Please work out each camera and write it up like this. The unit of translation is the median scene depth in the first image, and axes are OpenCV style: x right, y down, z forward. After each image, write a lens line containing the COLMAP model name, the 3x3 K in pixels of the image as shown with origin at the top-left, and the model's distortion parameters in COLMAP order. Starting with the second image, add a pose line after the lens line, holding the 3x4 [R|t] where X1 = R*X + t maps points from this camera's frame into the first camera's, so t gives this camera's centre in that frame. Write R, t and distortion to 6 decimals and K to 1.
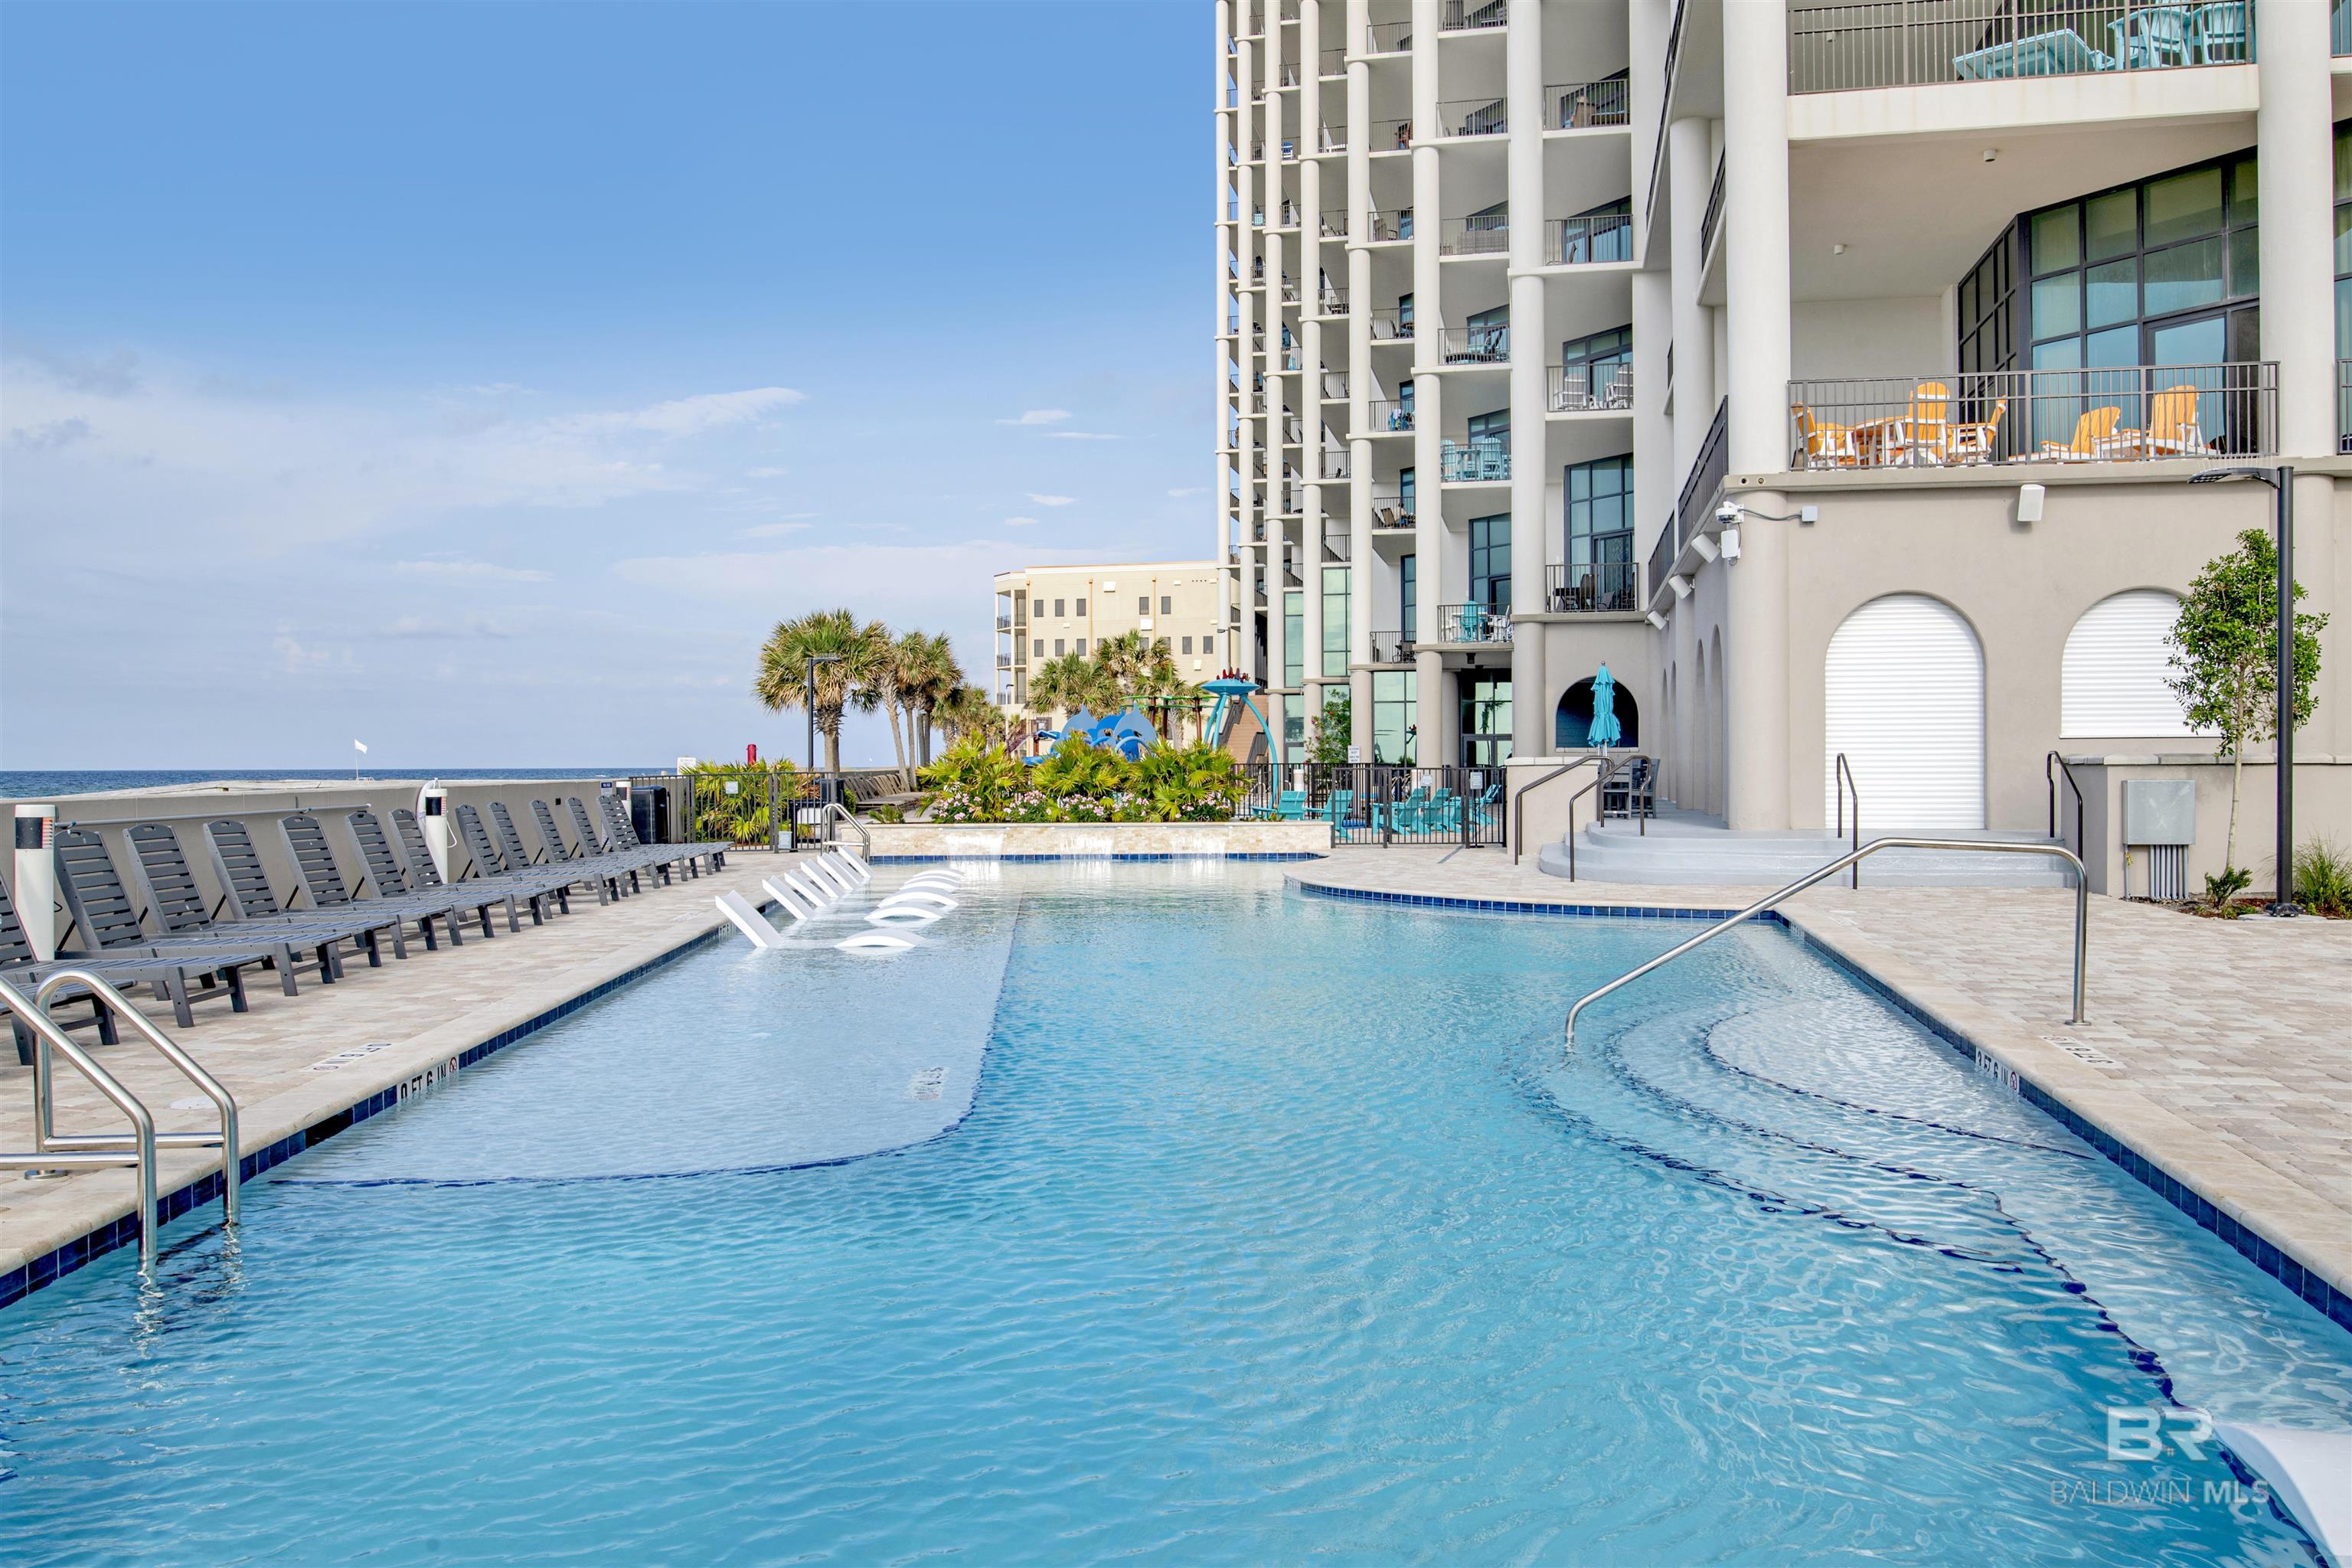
lens RADIAL K [[1661.7, 0, 1176.0], [0, 1661.7, 784.0], [0, 0, 1]] dist [-0.070879, 0.039651]
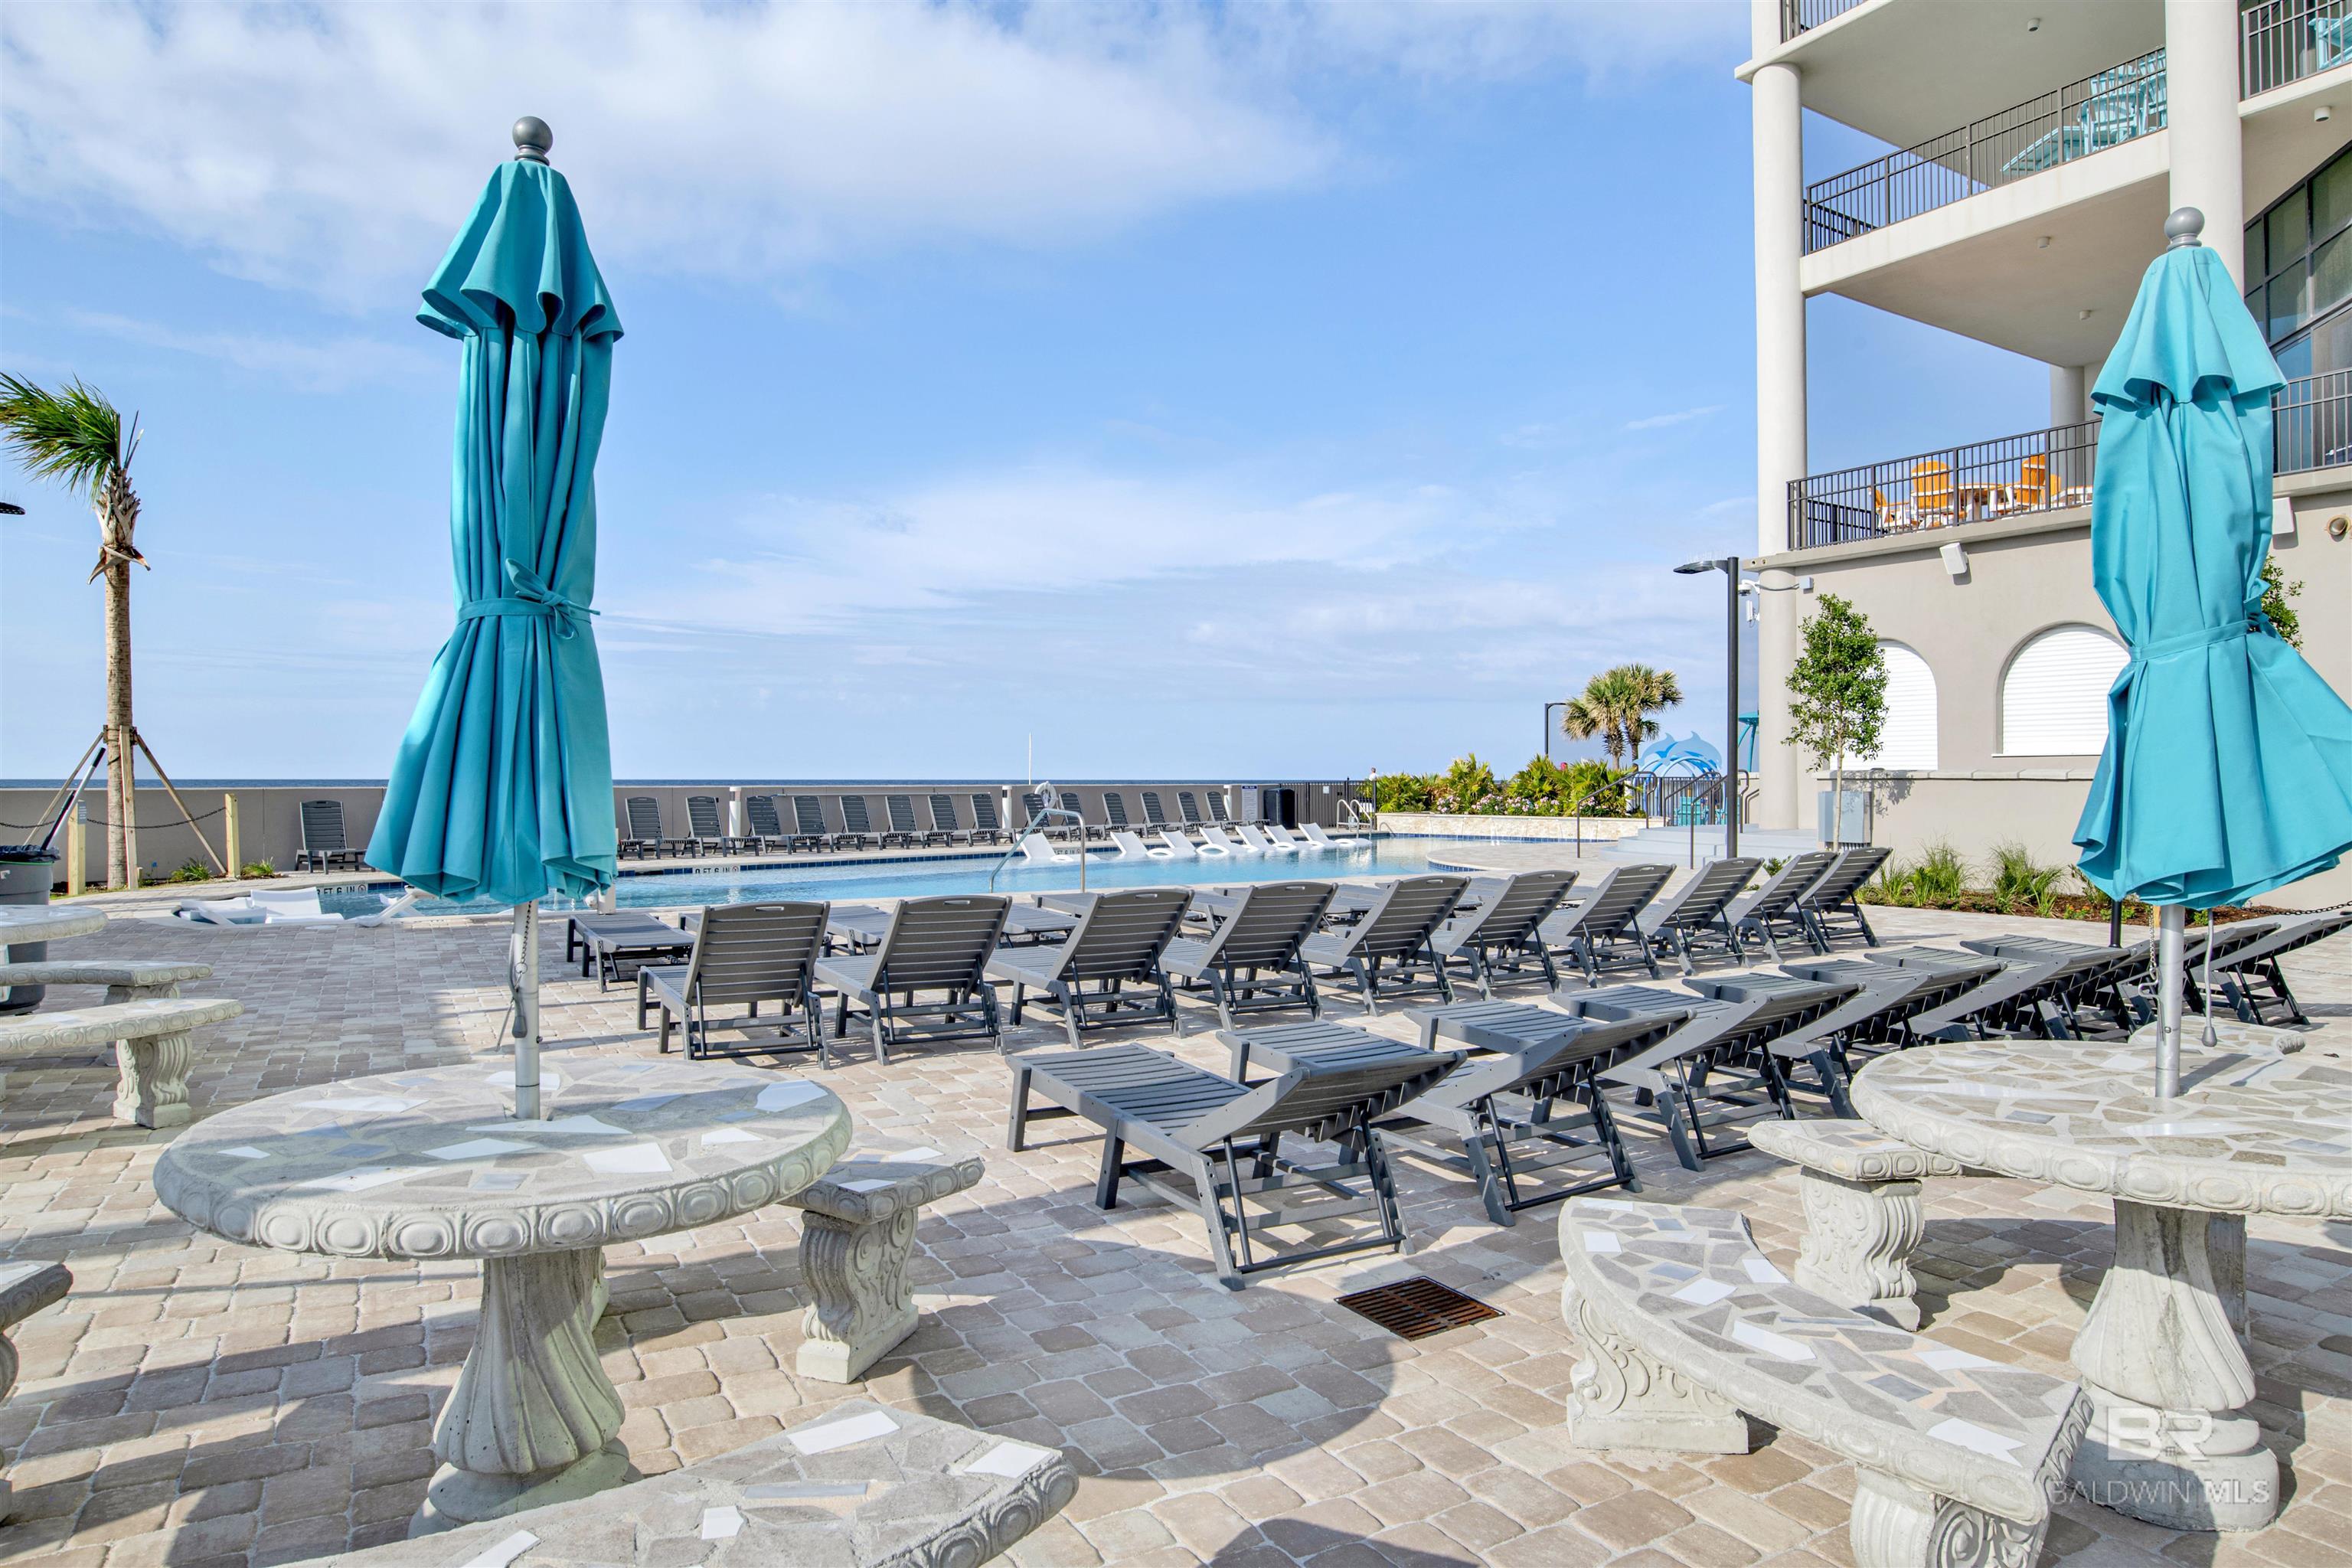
lens RADIAL K [[1351.4, 0, 1189.5], [0, 1351.4, 783.9], [0, 0, 1]] dist [-0.074278, 0.029948]
pose [[0.686342, 0.008244, -0.727232, 0.616893], [-0.012676, 0.999919, -0.000628, -0.000984], [0.727169, 0.009649, 0.686391, -0.044380]]
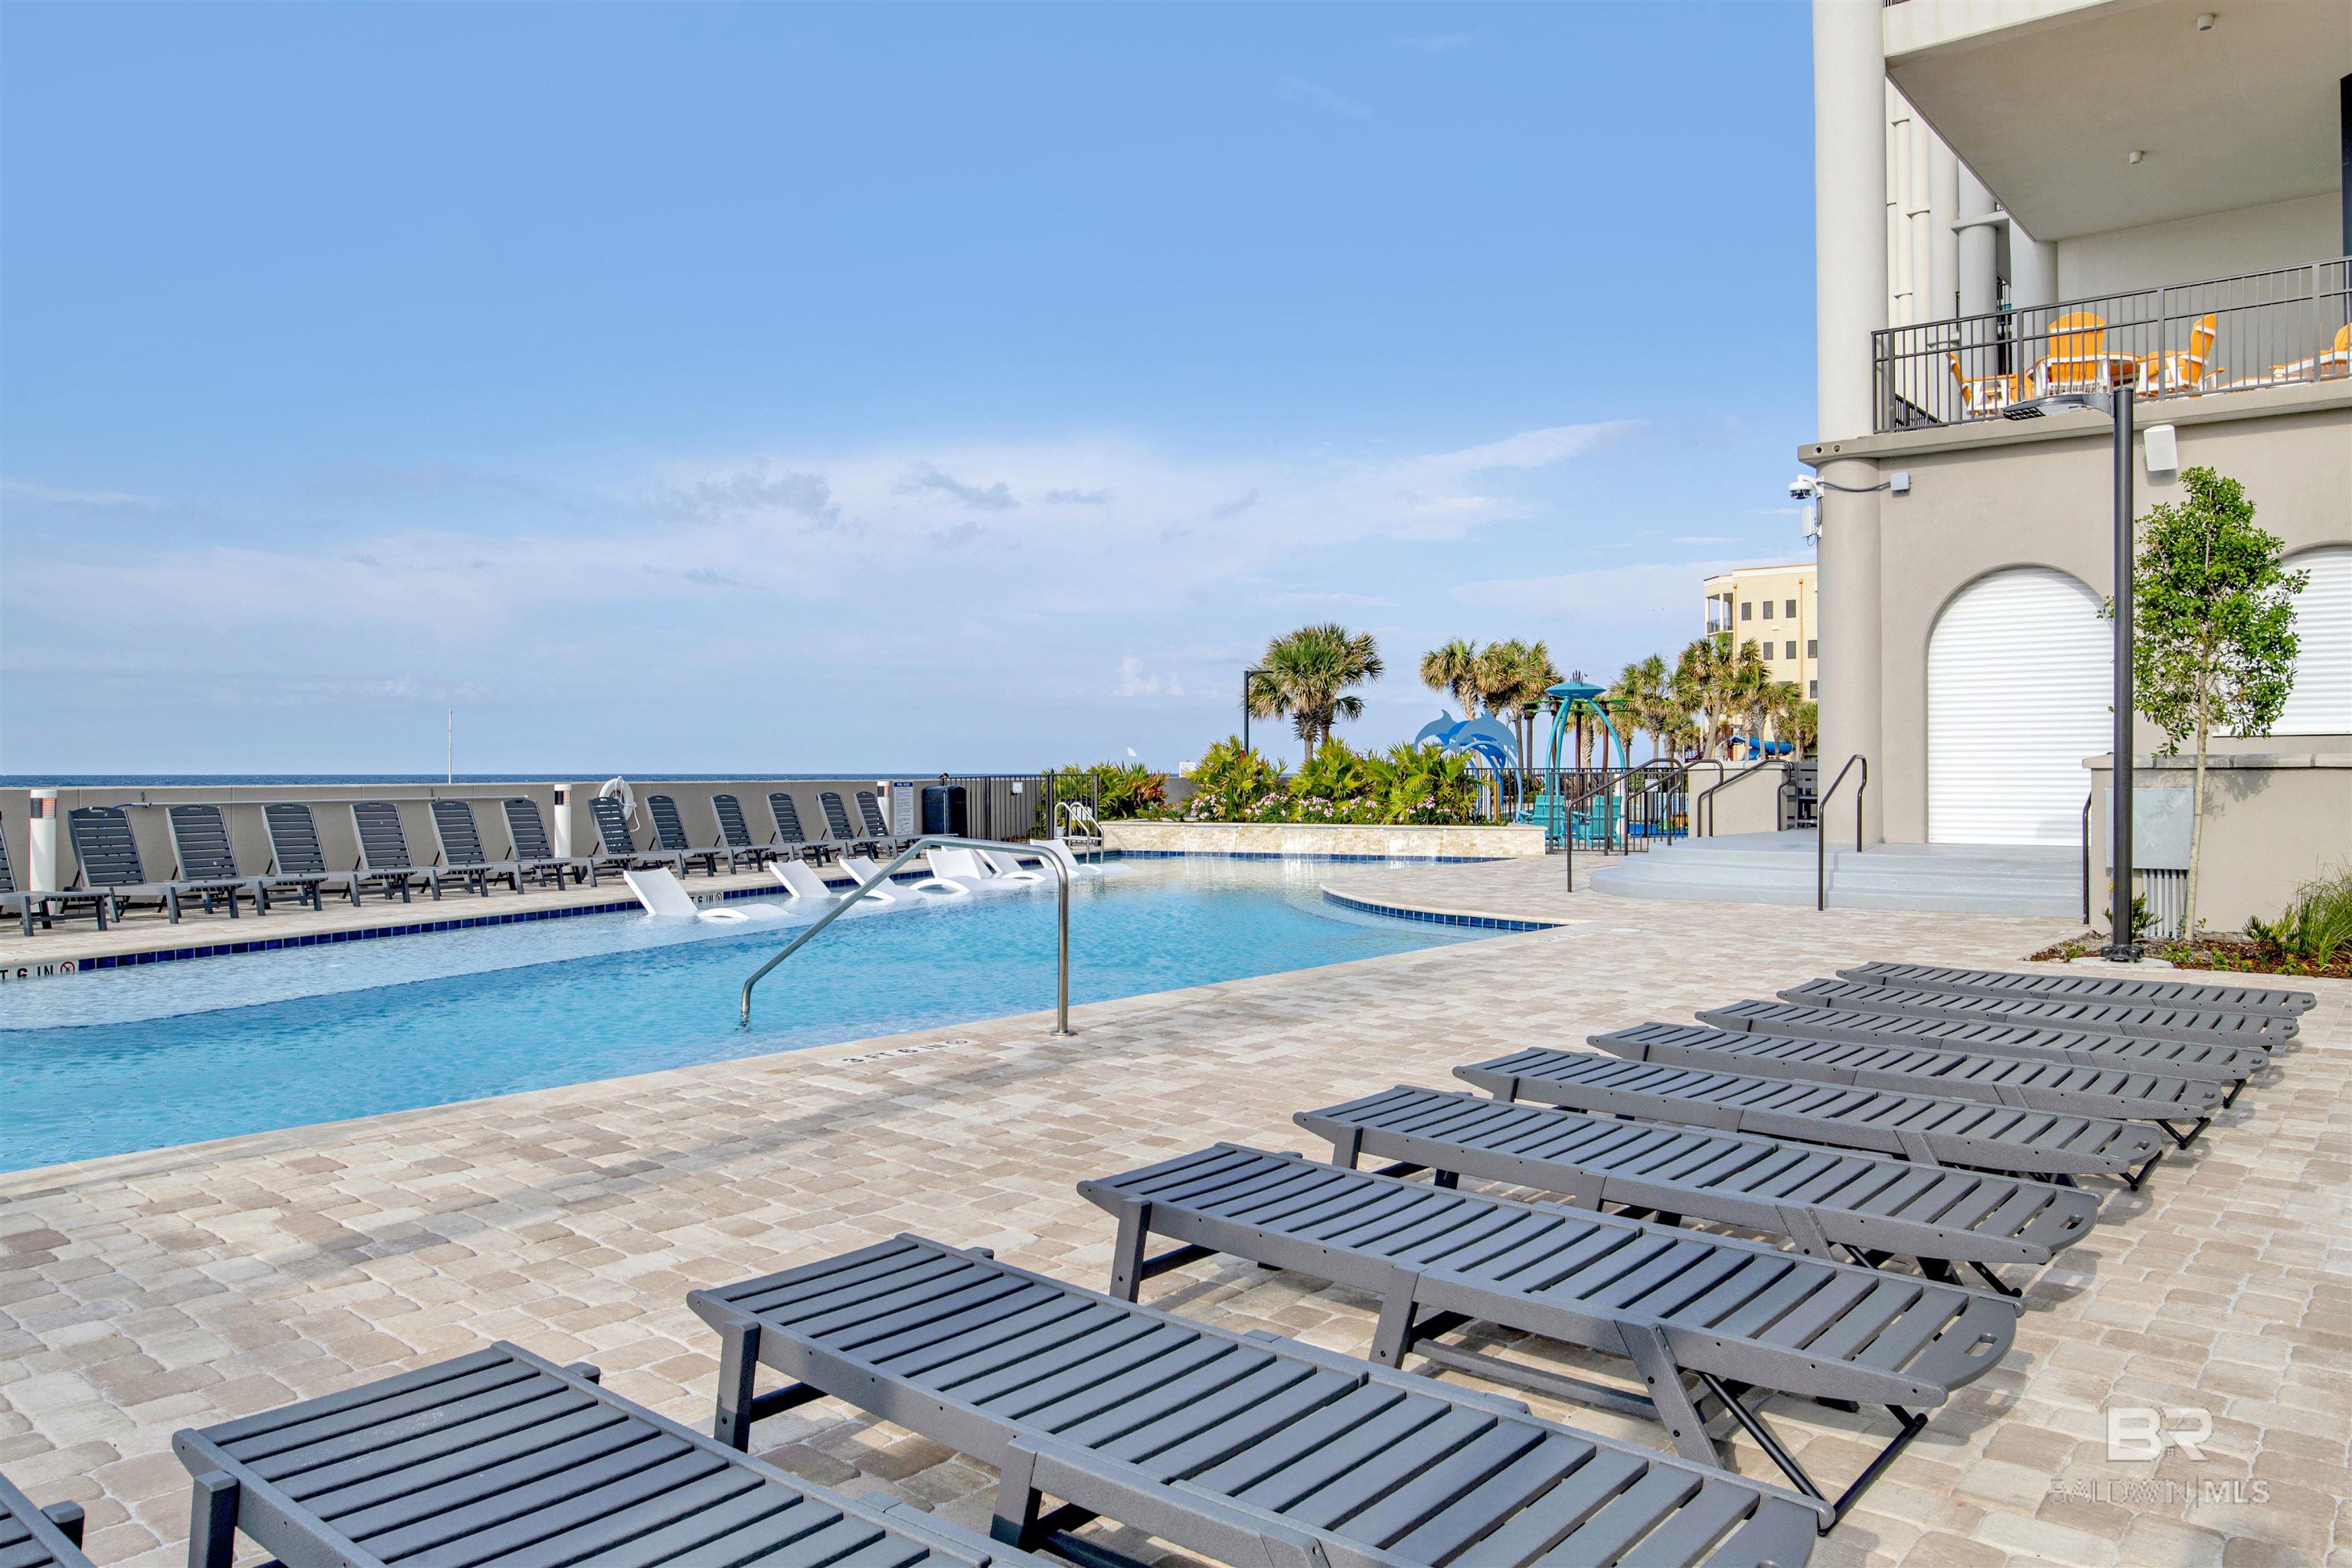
lens RADIAL K [[1609.0, 0, 1180.8], [0, 1609.0, 779.8], [0, 0, 1]] dist [-0.062175, 0.026817]
pose [[0.890218, 0.005721, -0.455500, 0.327542], [-0.008281, 0.999959, -0.003625, -0.000023], [0.455460, 0.006999, 0.890229, 0.059595]]
